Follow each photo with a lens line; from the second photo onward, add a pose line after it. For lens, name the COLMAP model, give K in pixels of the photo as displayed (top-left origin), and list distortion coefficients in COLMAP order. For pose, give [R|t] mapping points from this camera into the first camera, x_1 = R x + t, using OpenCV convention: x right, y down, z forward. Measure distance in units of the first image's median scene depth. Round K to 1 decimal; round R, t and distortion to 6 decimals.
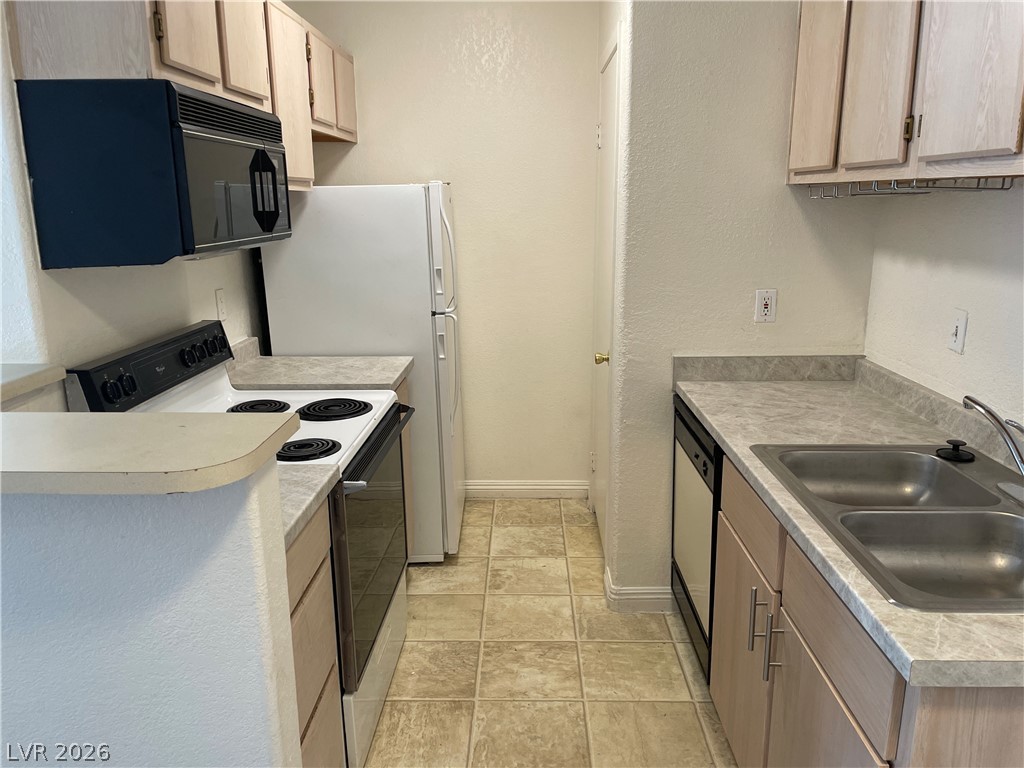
lens RADIAL K [[775.4, 0, 516.4], [0, 775.4, 388.0], [0, 0, 1]] dist [0.026412, -0.050474]
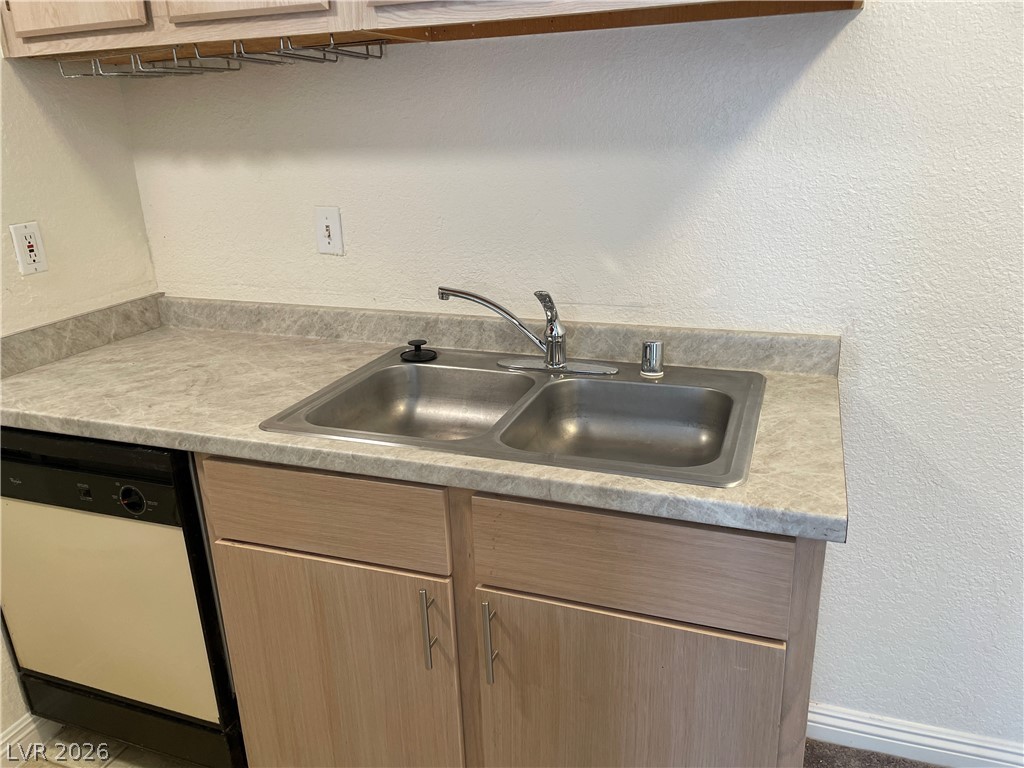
lens RADIAL K [[775.4, 0, 513.7], [0, 775.4, 386.3], [0, 0, 1]] dist [0.026412, -0.050474]
pose [[0.329925, -0.304037, 0.893707, -0.177993], [0.246910, 0.941552, 0.229163, -0.048379], [-0.911145, 0.145058, 0.385711, 0.417136]]
